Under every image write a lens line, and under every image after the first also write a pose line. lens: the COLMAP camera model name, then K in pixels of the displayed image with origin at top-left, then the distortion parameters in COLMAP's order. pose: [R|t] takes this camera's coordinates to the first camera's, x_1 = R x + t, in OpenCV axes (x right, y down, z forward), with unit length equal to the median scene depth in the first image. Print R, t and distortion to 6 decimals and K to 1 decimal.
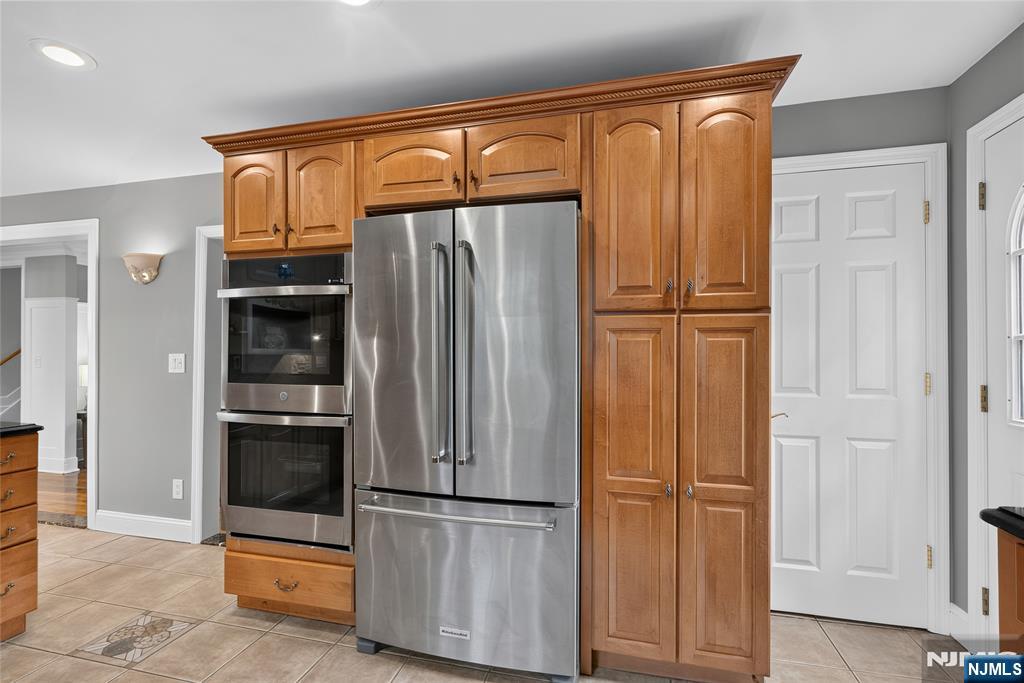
lens RADIAL K [[472.3, 0, 511.5], [0, 472.3, 343.9], [0, 0, 1]] dist [0.000275, 0.000066]
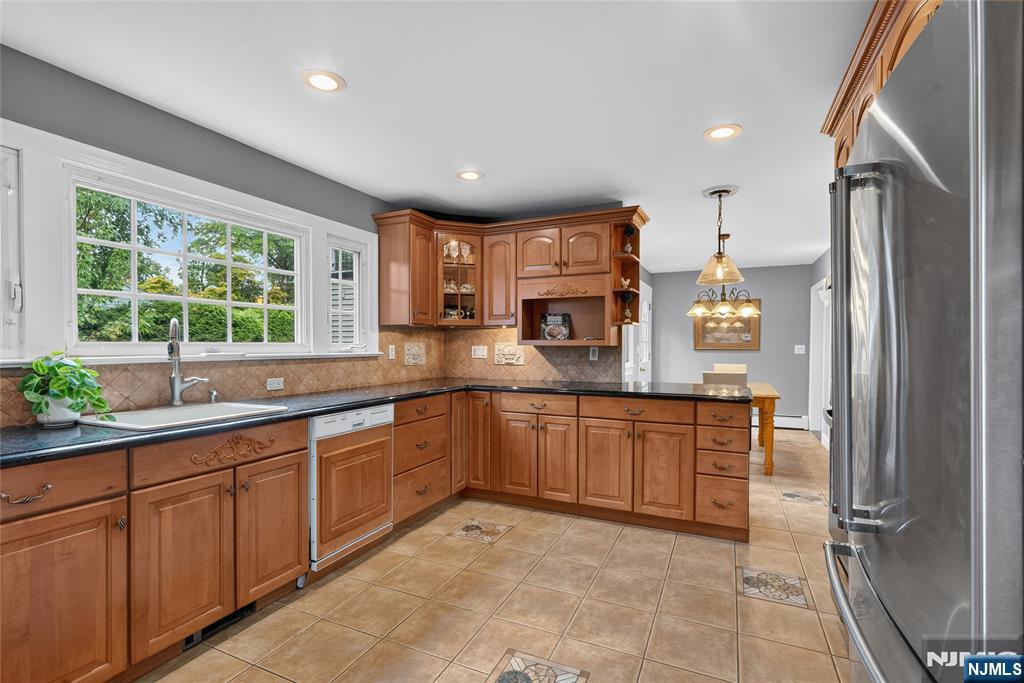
lens RADIAL K [[472.3, 0, 511.7], [0, 472.3, 342.6], [0, 0, 1]] dist [0.000275, 0.000066]
pose [[-0.182943, 0.001338, -0.983123, 0.491444], [0.004833, 0.999988, 0.000462, 0.005987], [0.983112, -0.004667, -0.182947, 0.572354]]
